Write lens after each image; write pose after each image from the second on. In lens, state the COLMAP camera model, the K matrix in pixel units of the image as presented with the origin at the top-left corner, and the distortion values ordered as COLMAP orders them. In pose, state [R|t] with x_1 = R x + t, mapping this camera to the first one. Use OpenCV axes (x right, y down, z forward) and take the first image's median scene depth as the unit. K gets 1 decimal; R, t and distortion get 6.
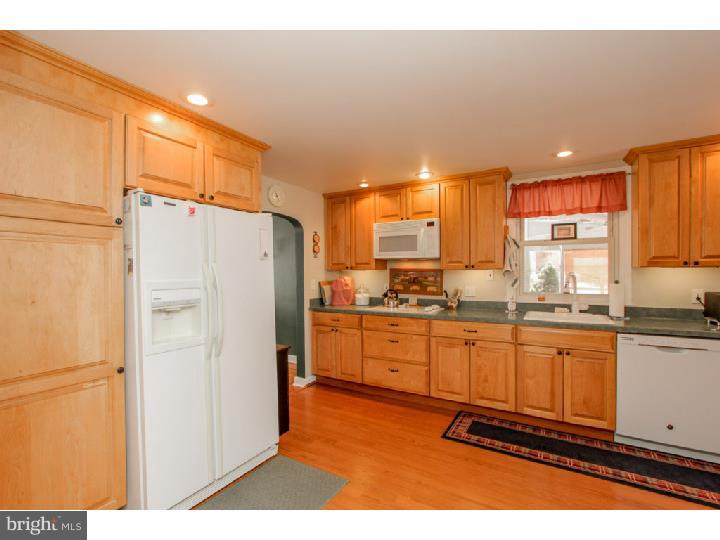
lens RADIAL K [[342.3, 0, 358.6], [0, 342.3, 274.0], [0, 0, 1]] dist [0.001818, 0.000599]
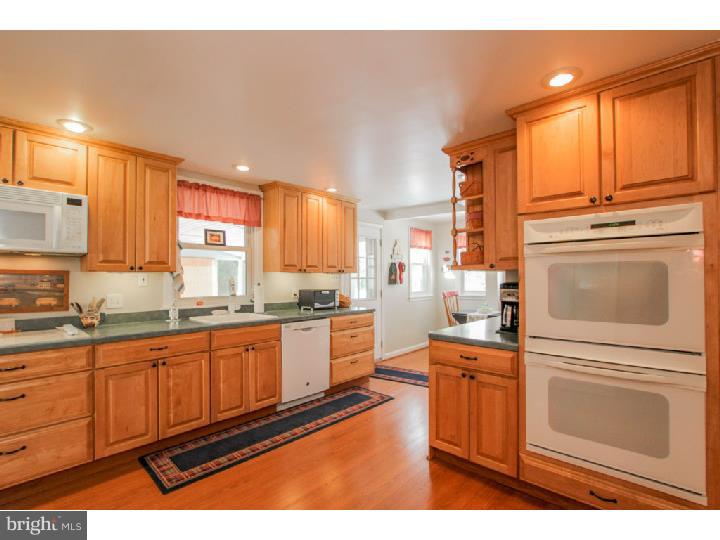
lens RADIAL K [[342.3, 0, 358.6], [0, 342.3, 274.0], [0, 0, 1]] dist [0.001818, 0.000599]
pose [[0.226365, 0.018258, 0.973872, -0.329940], [0.016250, 0.999614, -0.022518, 0.018702], [-0.973907, 0.020922, 0.225981, 0.341356]]
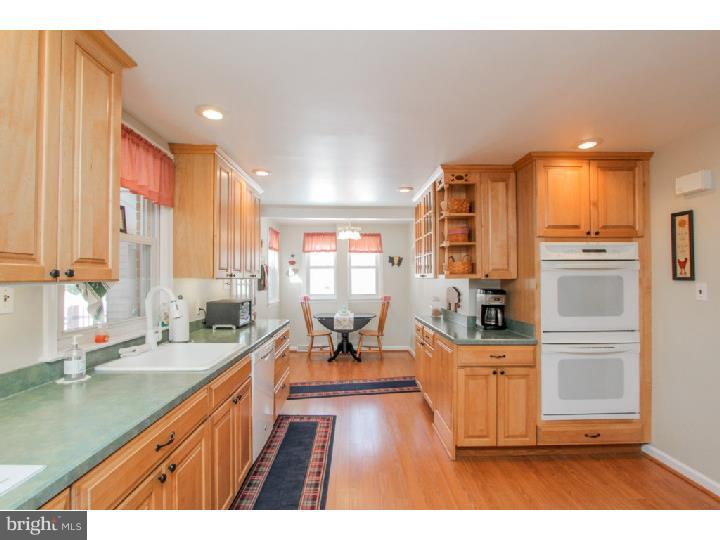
lens RADIAL K [[342.3, 0, 358.6], [0, 342.3, 274.0], [0, 0, 1]] dist [0.001818, 0.000599]
pose [[-0.511695, 0.018820, 0.858961, -0.125023], [0.019109, 0.999762, -0.010521, -0.012009], [-0.858955, 0.011031, -0.511932, 0.958881]]
